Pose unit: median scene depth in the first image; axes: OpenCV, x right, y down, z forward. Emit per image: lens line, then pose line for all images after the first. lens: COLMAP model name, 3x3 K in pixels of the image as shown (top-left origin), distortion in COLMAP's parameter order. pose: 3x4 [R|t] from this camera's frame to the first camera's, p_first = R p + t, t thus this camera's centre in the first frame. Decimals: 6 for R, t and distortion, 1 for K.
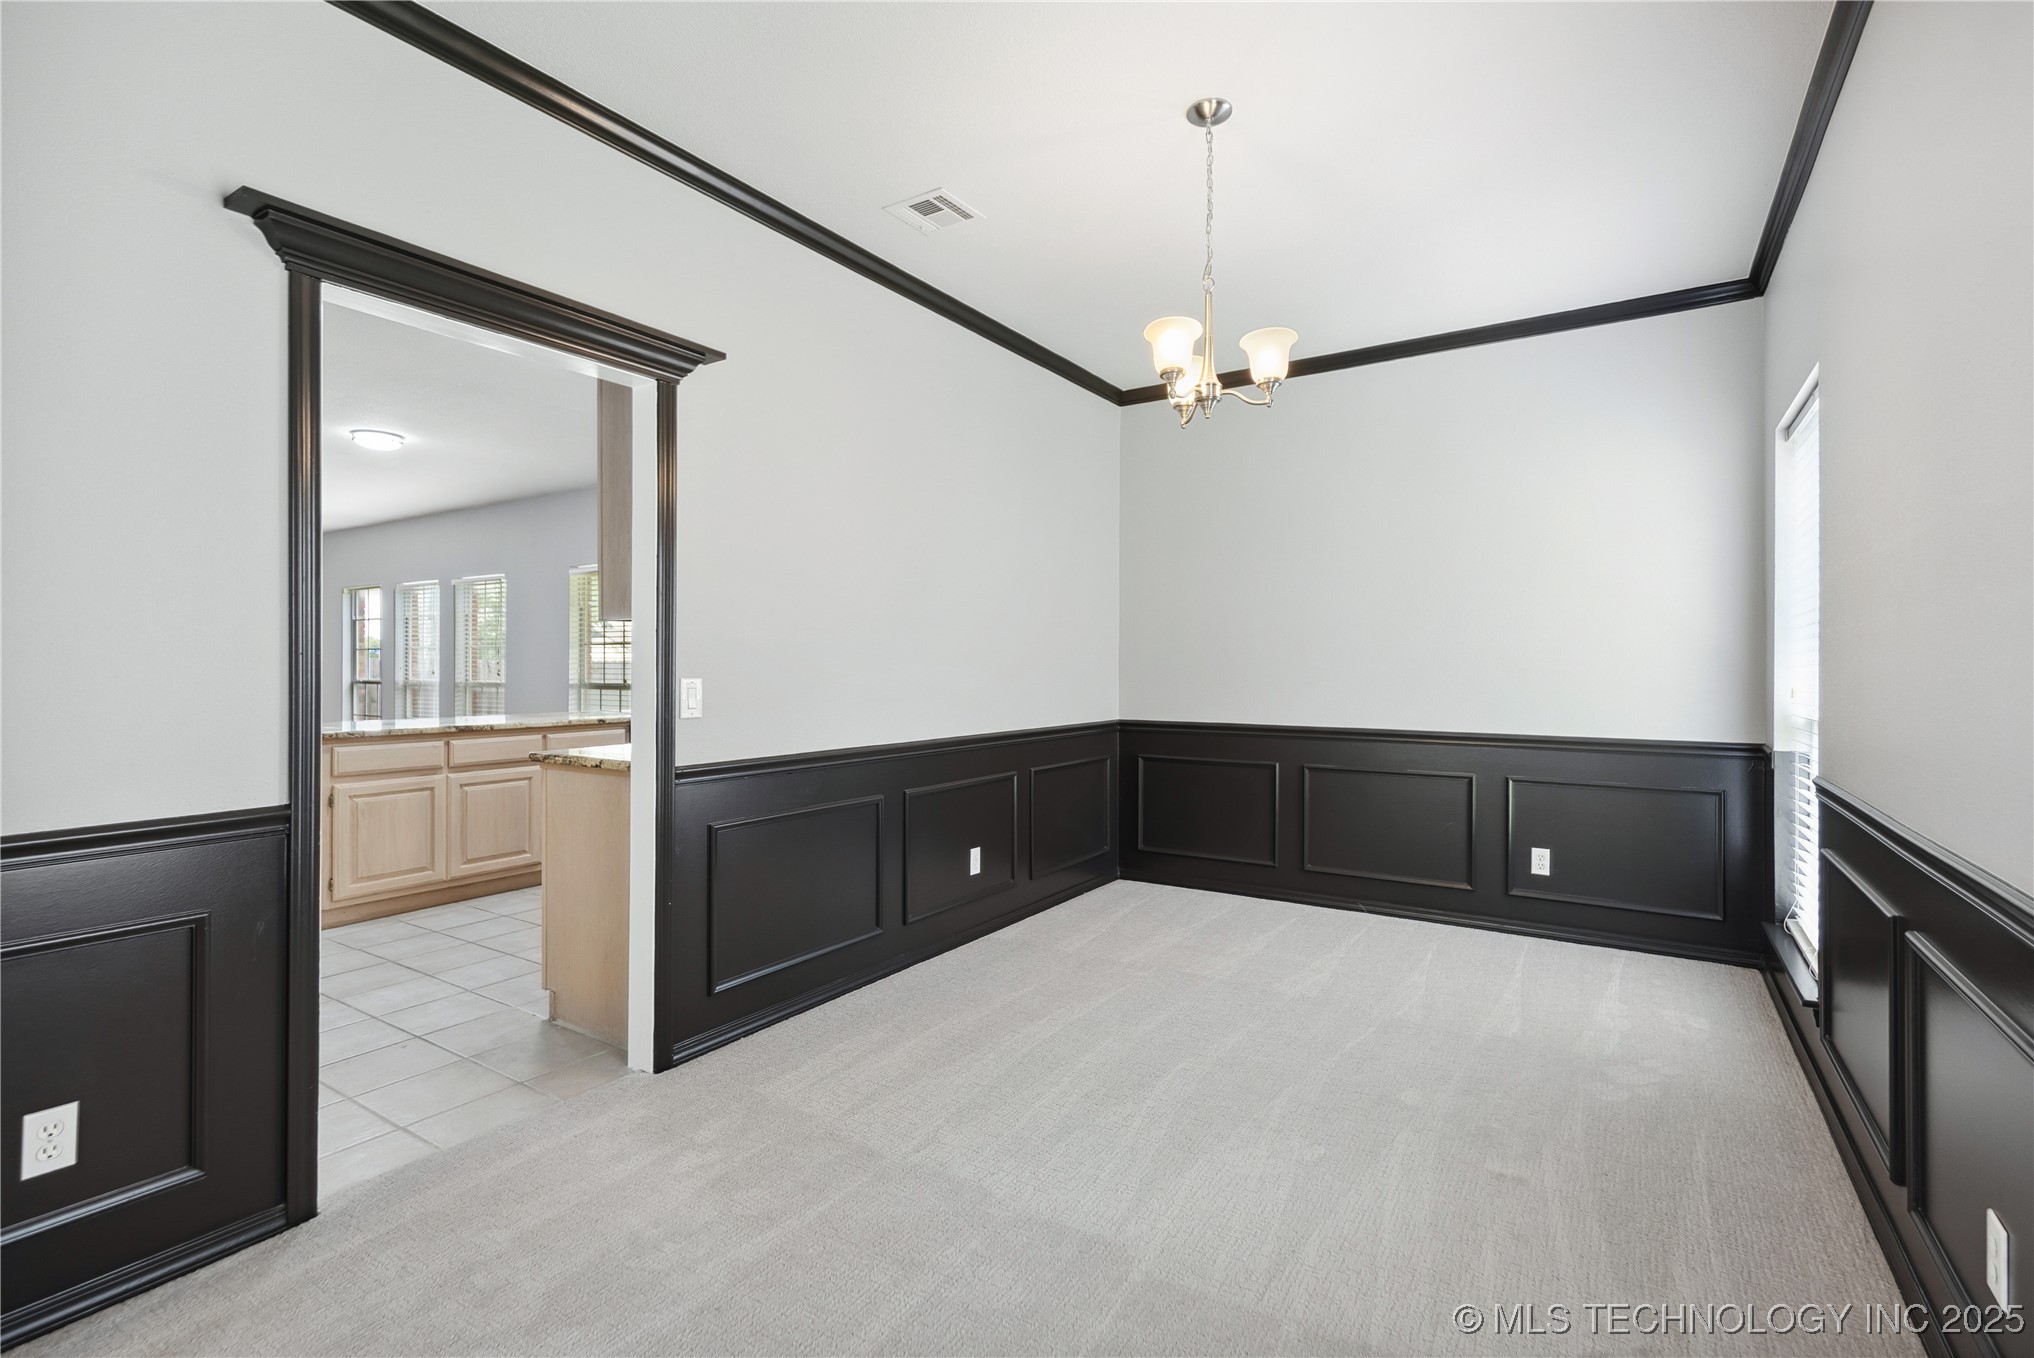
lens RADIAL K [[936.9, 0, 1031.2], [0, 936.9, 660.3], [0, 0, 1]] dist [0.011695, -0.000941]
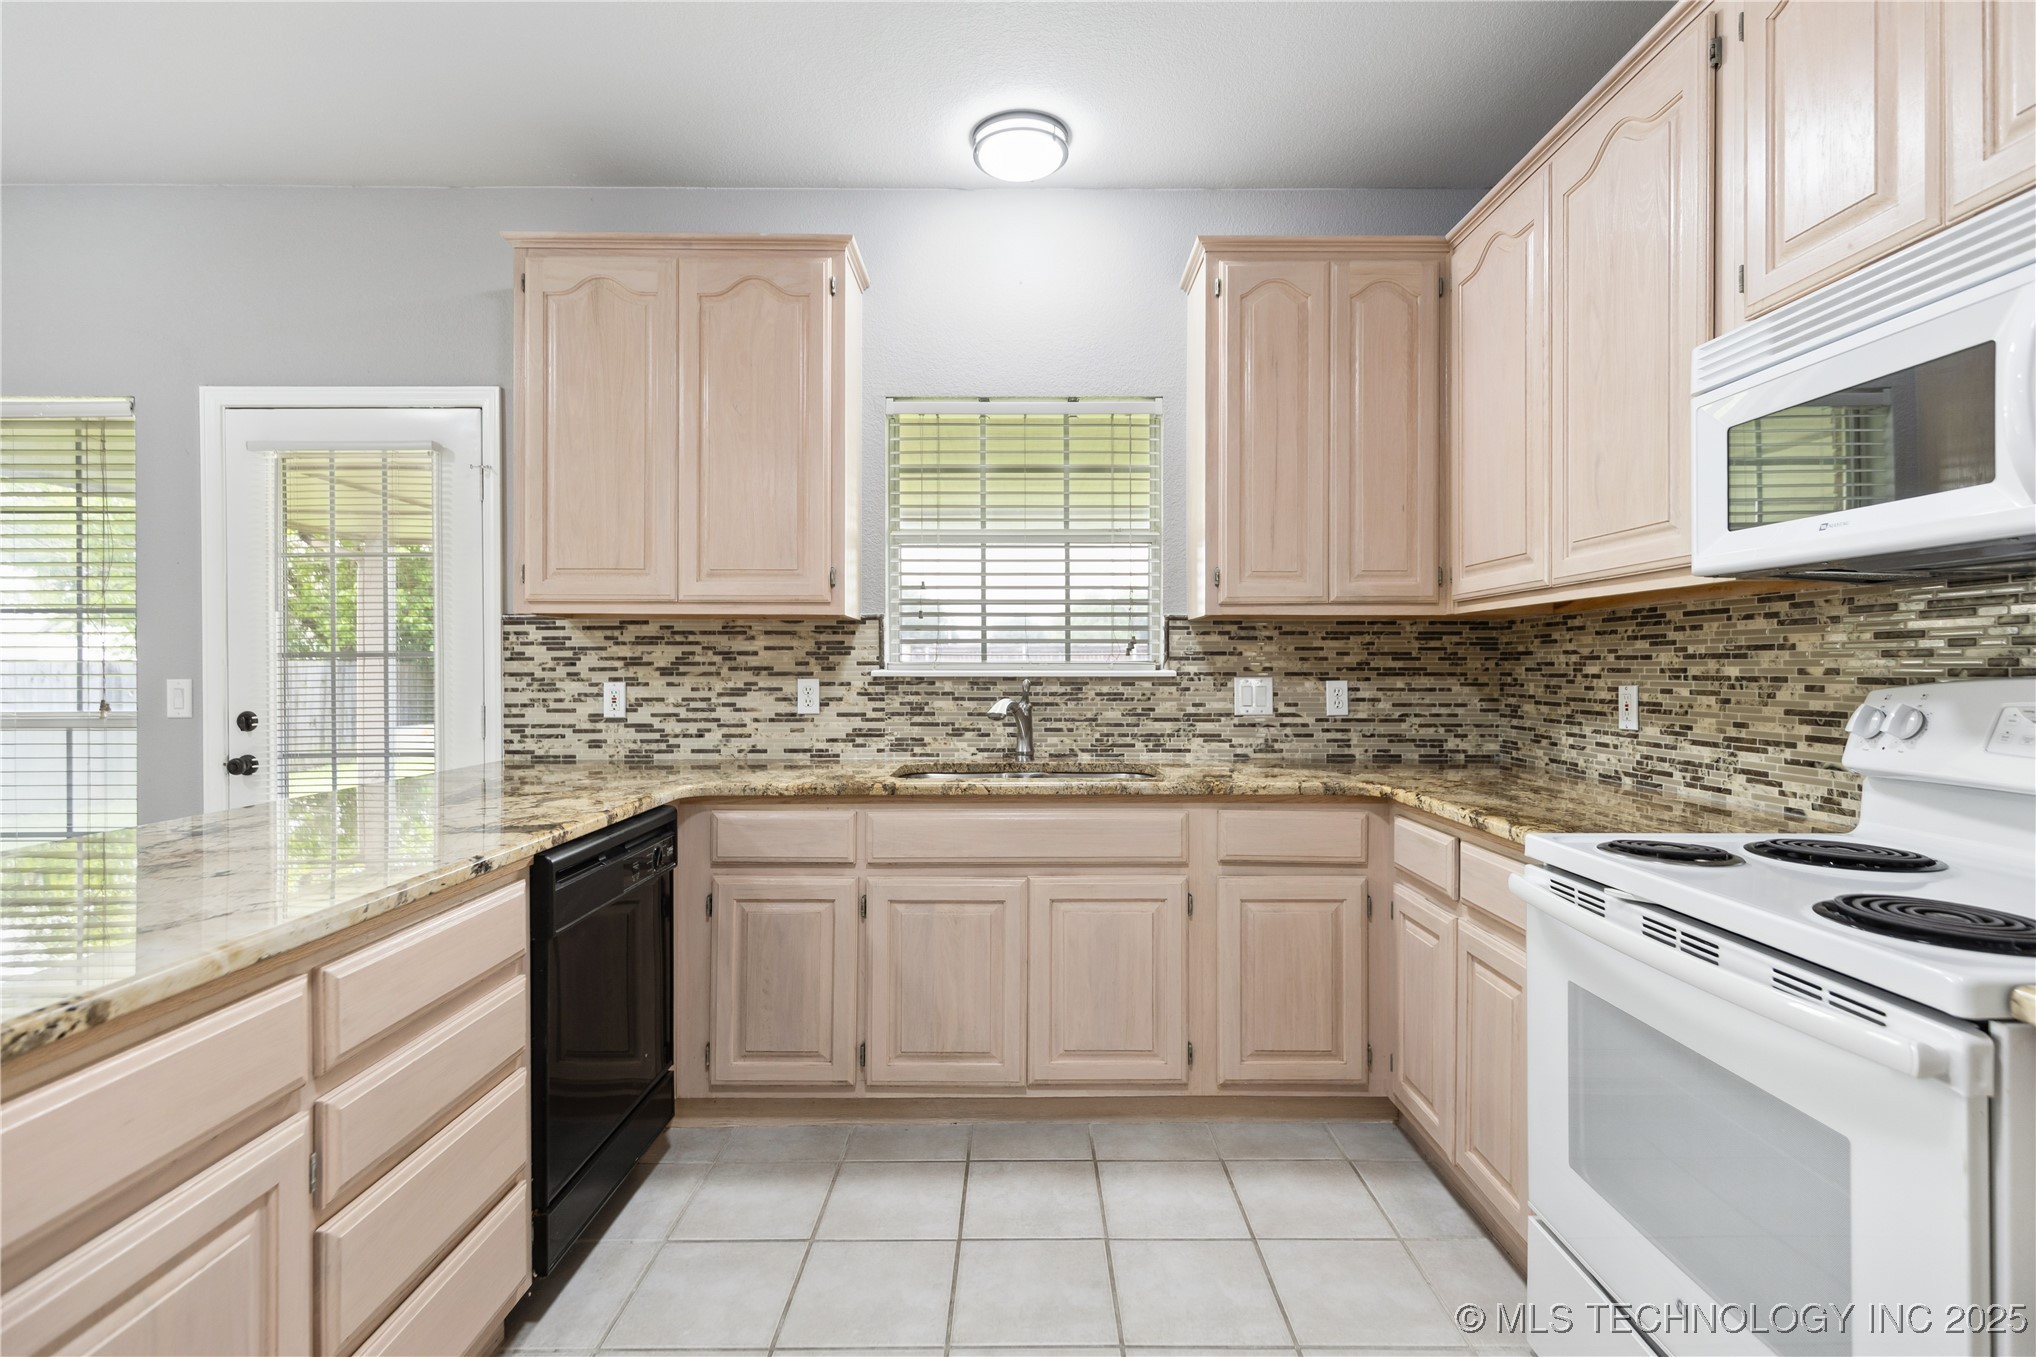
lens RADIAL K [[932.1, 0, 1031.5], [0, 932.1, 668.0], [0, 0, 1]] dist [0.010731, -0.000452]
pose [[0.838433, -0.002207, 0.545000, -0.660822], [-0.001507, 0.999979, 0.006369, 0.006747], [-0.545002, -0.006161, 0.838412, 0.956637]]
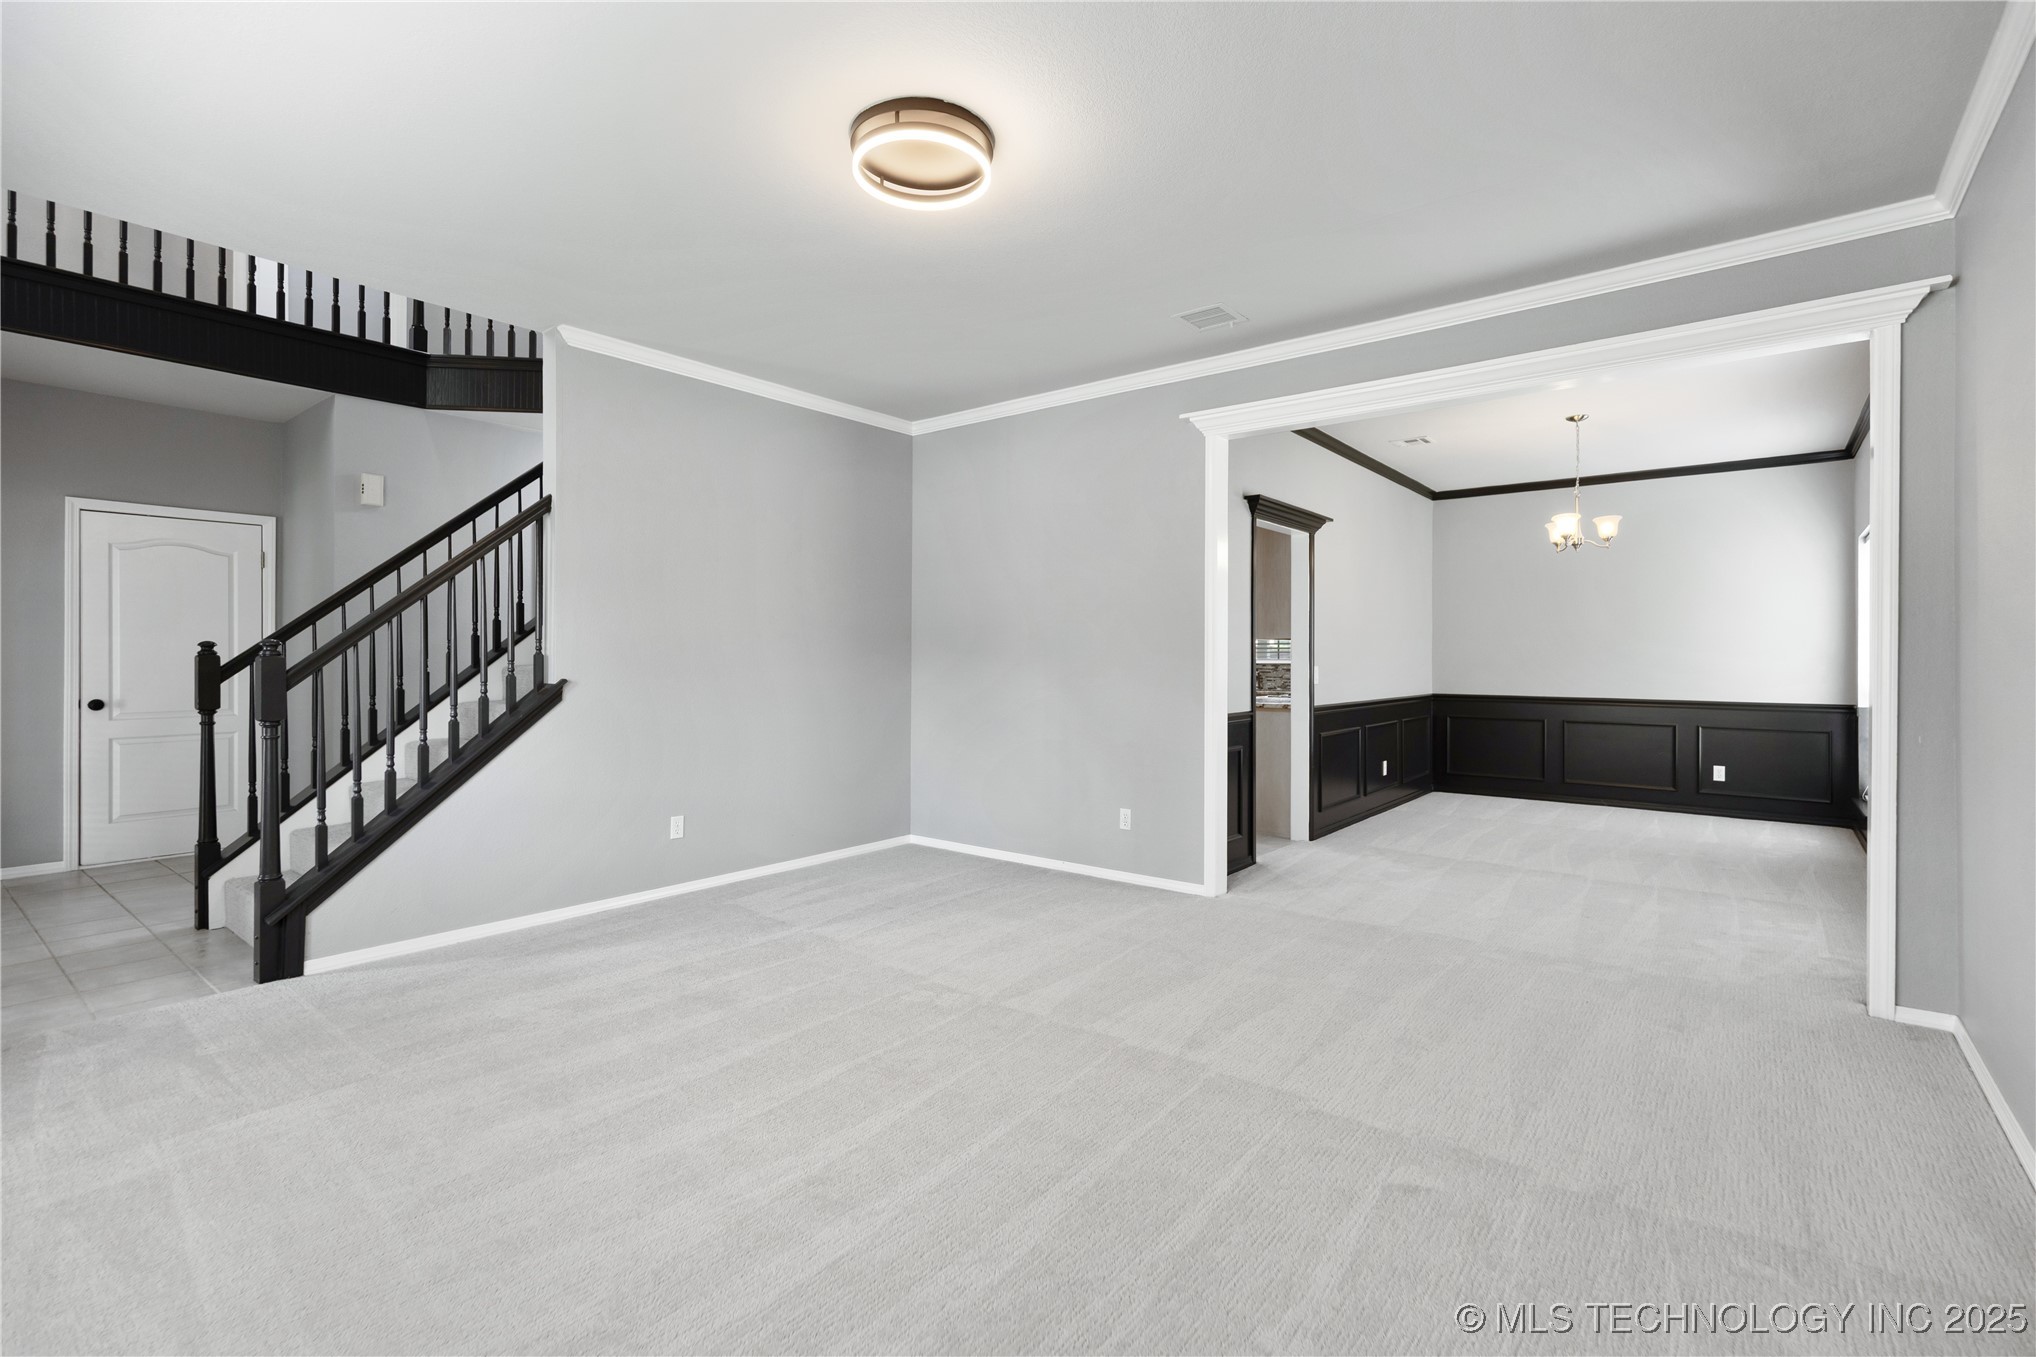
lens RADIAL K [[932.1, 0, 1023.8], [0, 932.1, 644.4], [0, 0, 1]] dist [0.012404, -0.000431]
pose [[0.995318, 0.001932, -0.096631, -0.634038], [-0.002638, 0.999971, -0.007178, -0.011349], [0.096615, 0.007399, 0.995294, -0.947960]]
